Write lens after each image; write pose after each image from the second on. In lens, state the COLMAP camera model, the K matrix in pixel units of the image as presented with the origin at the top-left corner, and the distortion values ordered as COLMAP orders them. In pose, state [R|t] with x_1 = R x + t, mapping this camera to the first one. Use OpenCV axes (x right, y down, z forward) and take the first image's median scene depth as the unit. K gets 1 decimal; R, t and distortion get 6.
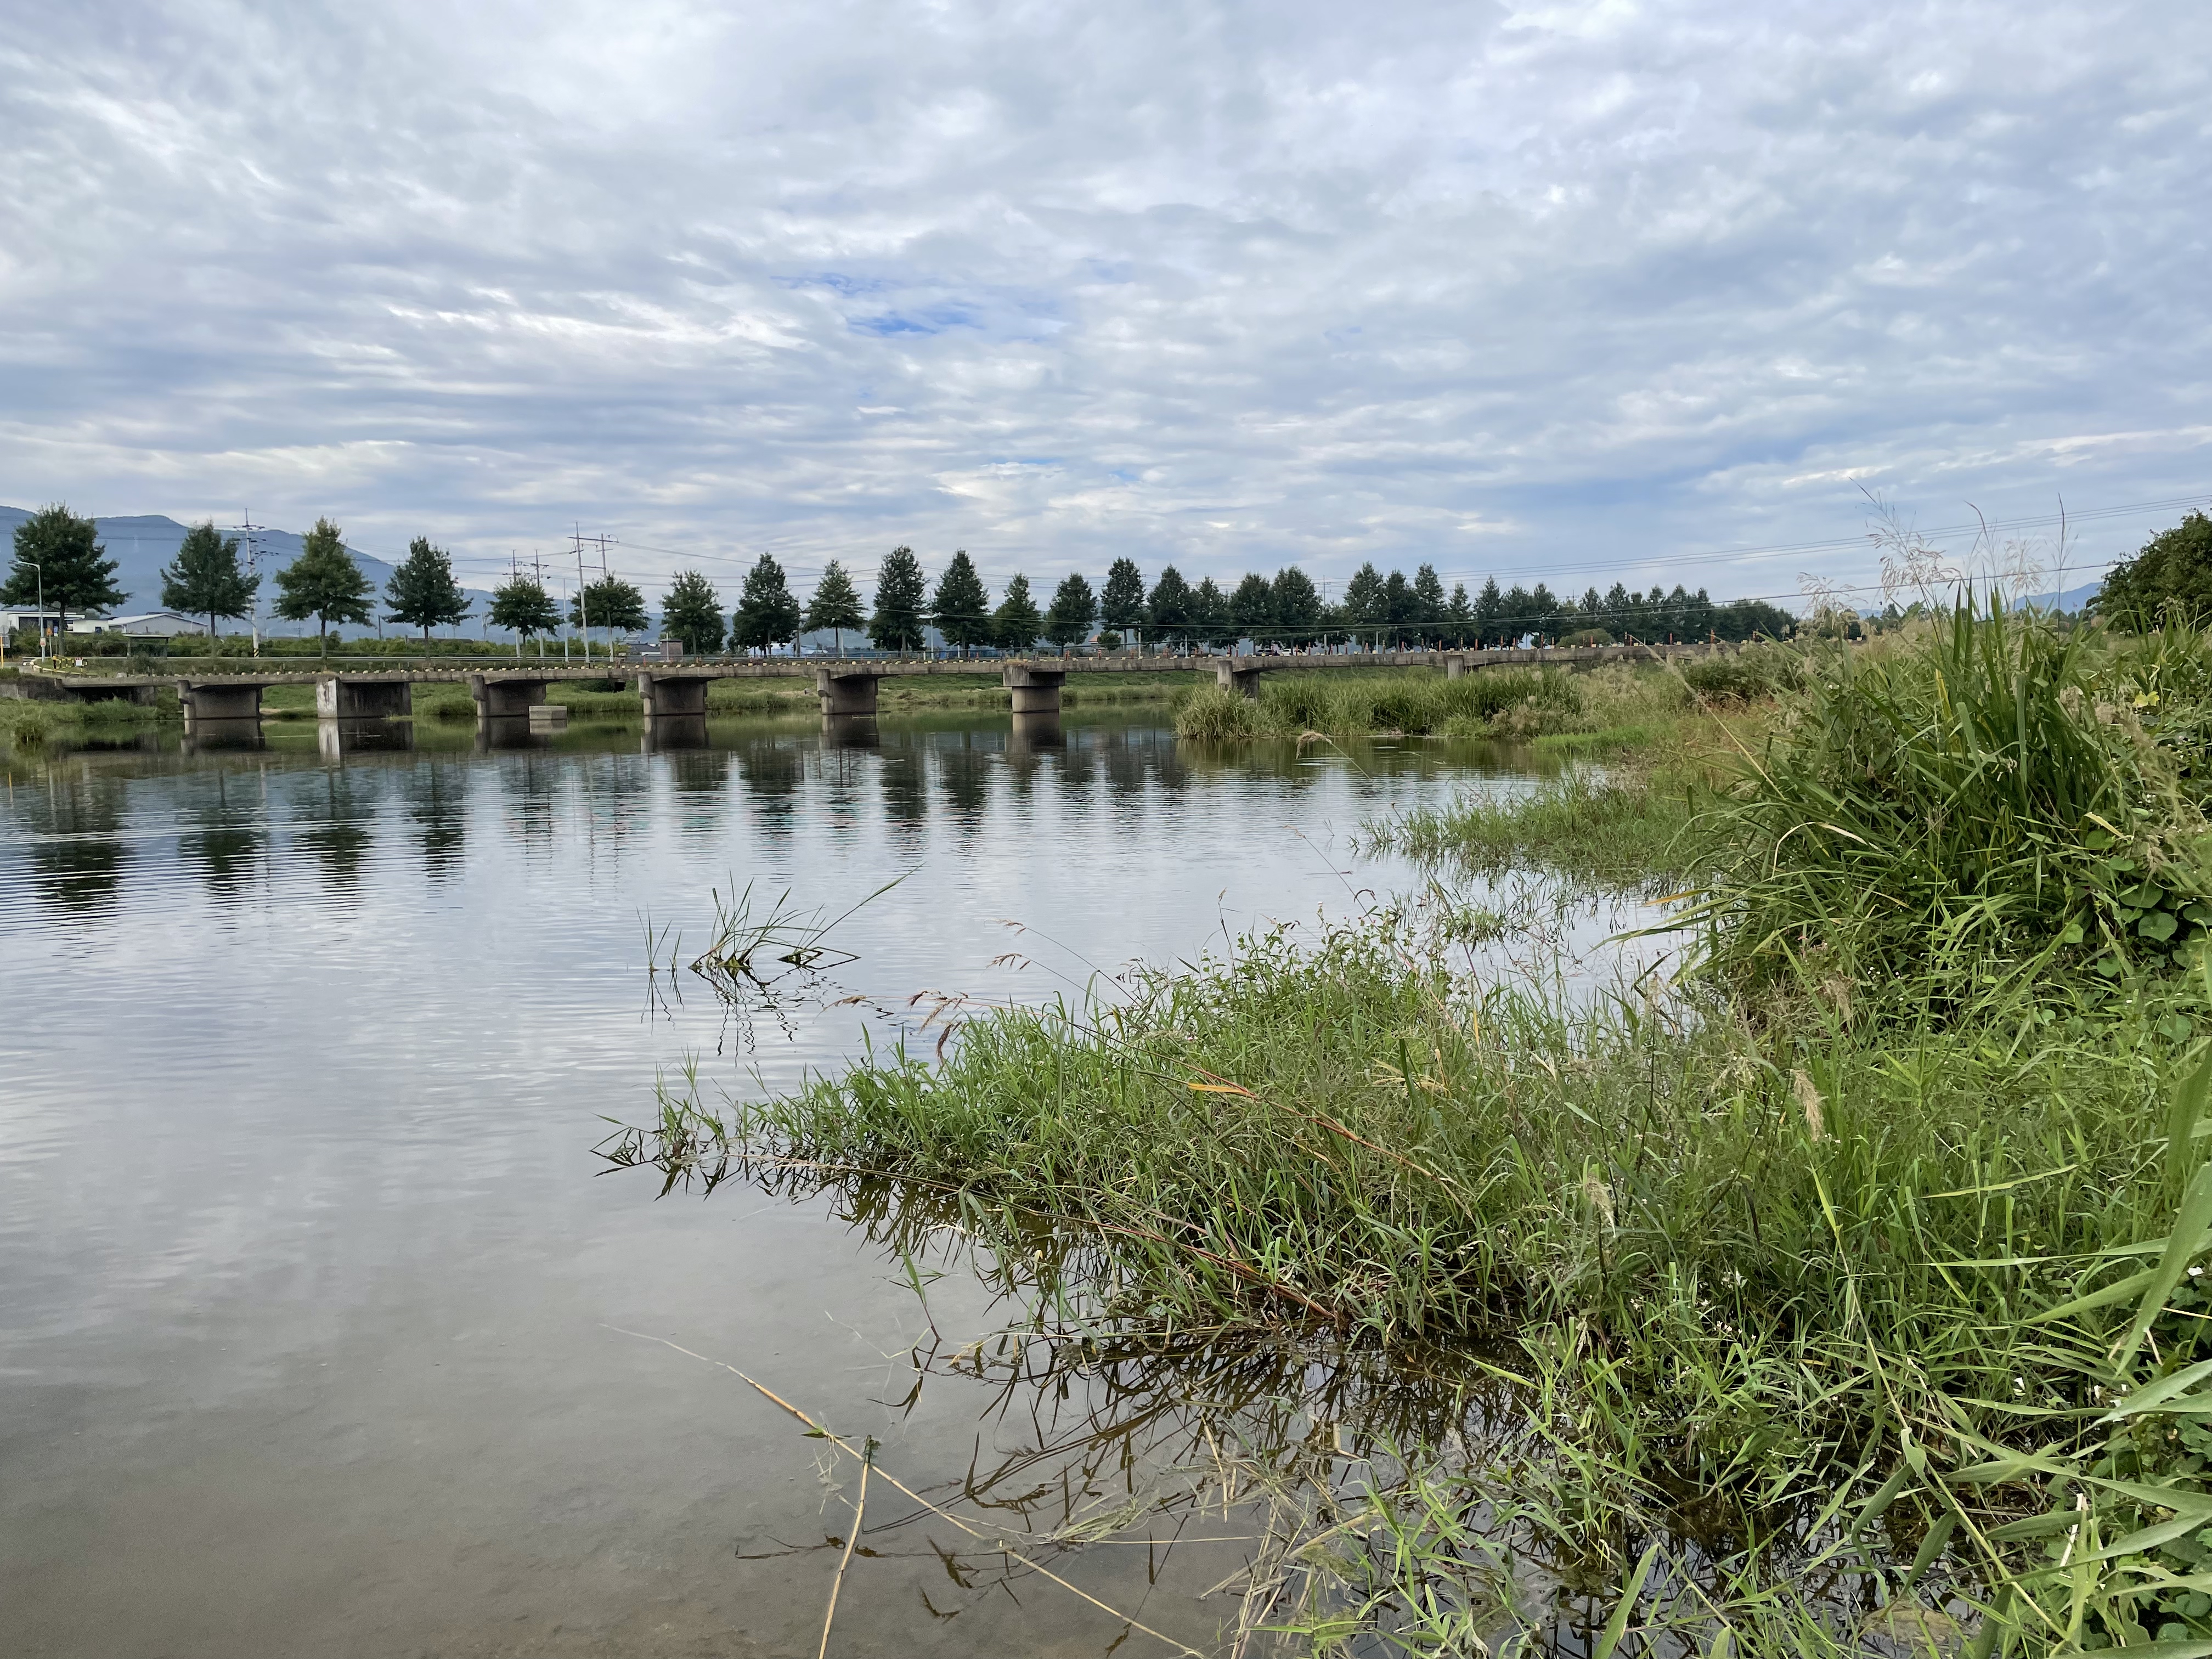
lens RADIAL K [[1648.3, 0, 1106.0], [0, 1648.3, 829.5], [0, 0, 1]] dist [0.092436, -0.115630]
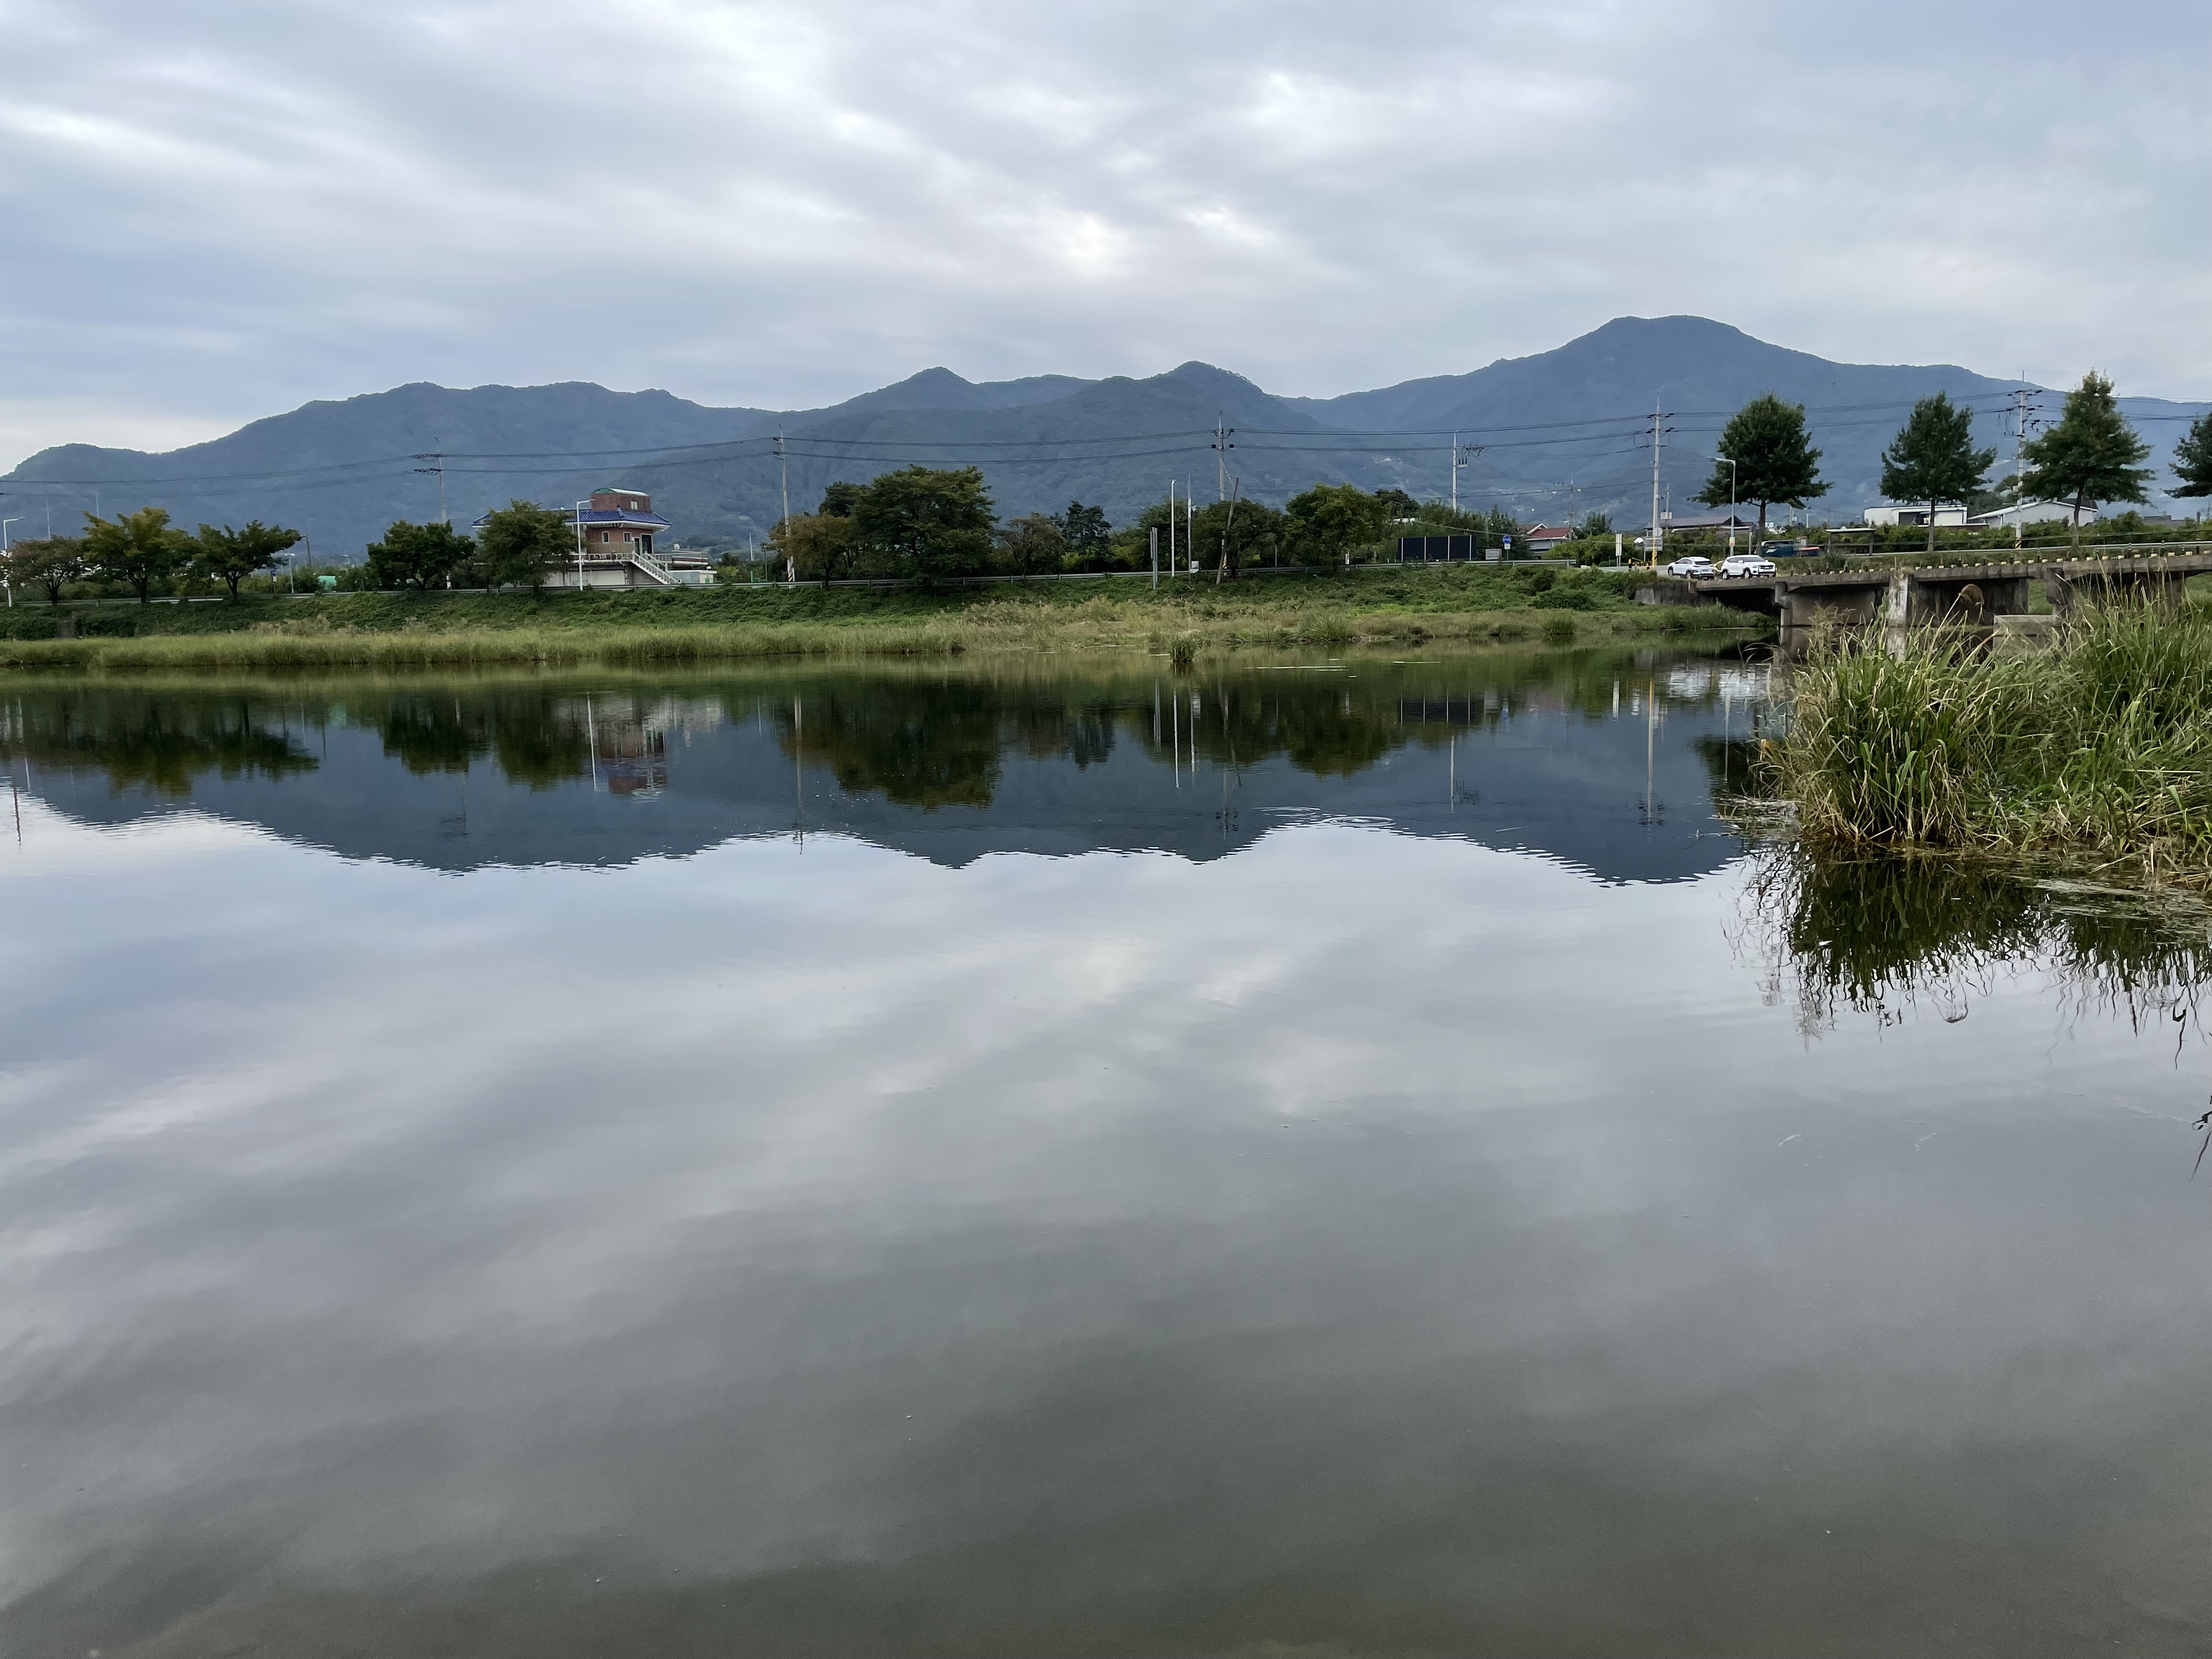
lens RADIAL K [[1648.3, 0, 1106.0], [0, 1648.3, 829.5], [0, 0, 1]] dist [0.092436, -0.115630]
pose [[0.437680, 0.119634, -0.891136, 0.077746], [-0.062418, 0.992760, 0.102621, -0.023545], [0.896962, 0.010707, 0.441979, 0.251941]]
